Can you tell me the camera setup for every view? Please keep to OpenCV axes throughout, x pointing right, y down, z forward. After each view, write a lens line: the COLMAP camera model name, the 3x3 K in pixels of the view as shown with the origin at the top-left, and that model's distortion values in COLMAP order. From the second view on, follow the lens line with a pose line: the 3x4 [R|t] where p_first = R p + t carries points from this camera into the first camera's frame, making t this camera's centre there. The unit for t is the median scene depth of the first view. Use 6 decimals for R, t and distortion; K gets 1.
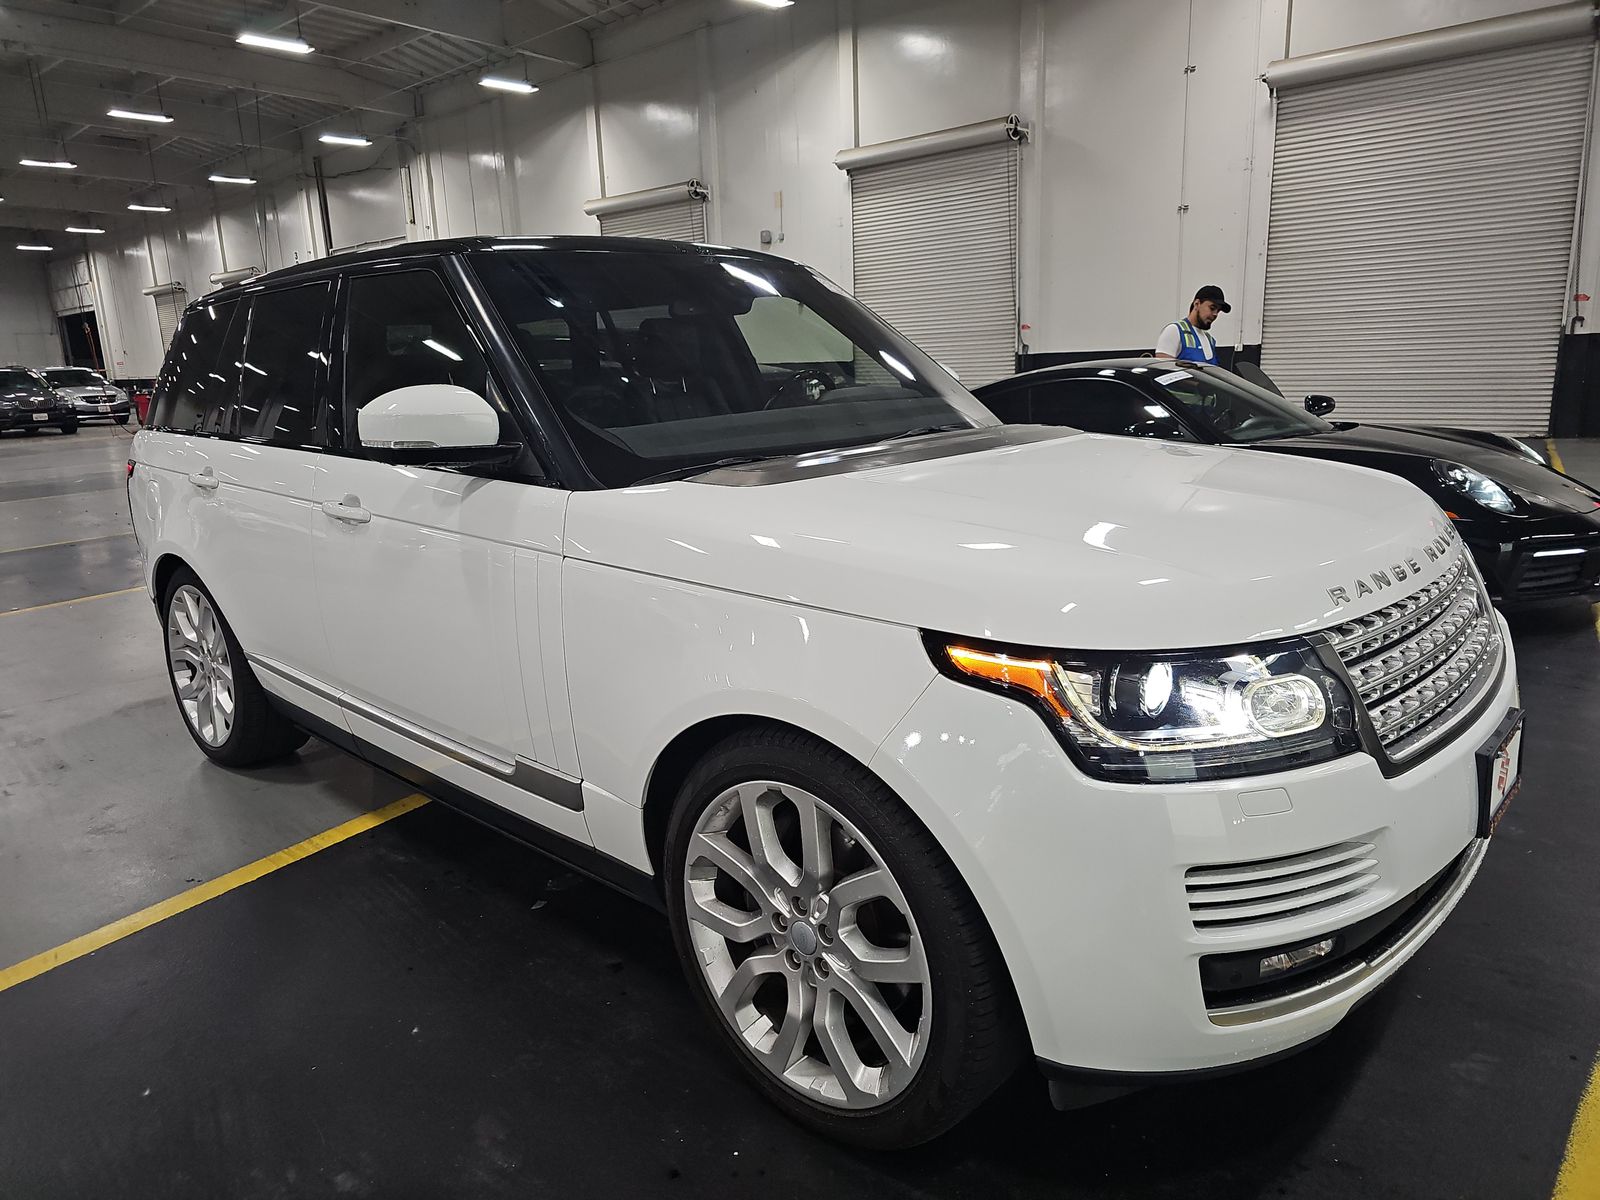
lens RADIAL K [[1074.4, 0, 800.0], [0, 1074.4, 600.0], [0, 0, 1]] dist [0.021725, -0.002768]
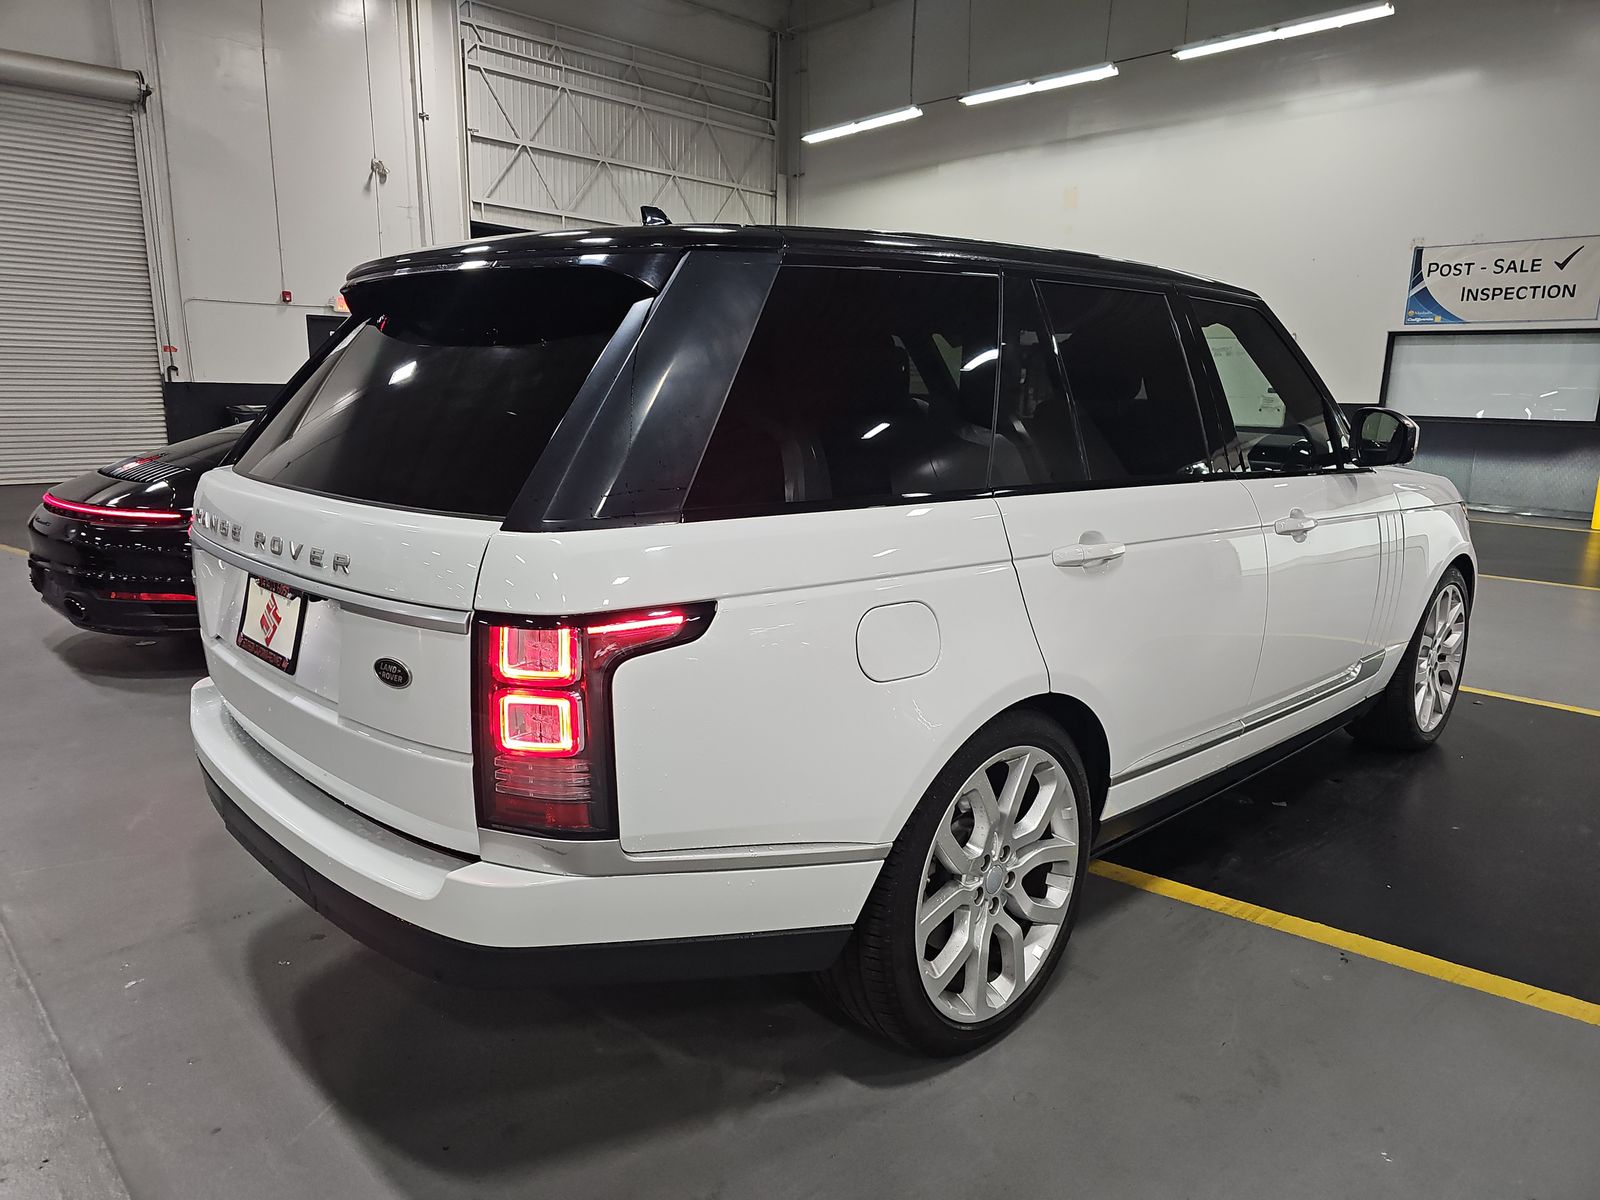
lens RADIAL K [[1083.9, 0, 792.4], [0, 1083.9, 624.0], [0, 0, 1]] dist [0.004401, 0.000536]
pose [[0.045834, -0.181704, 0.982284, -0.377431], [0.201747, 0.964739, 0.169045, -0.068804], [-0.978365, 0.190425, 0.080876, 0.349058]]
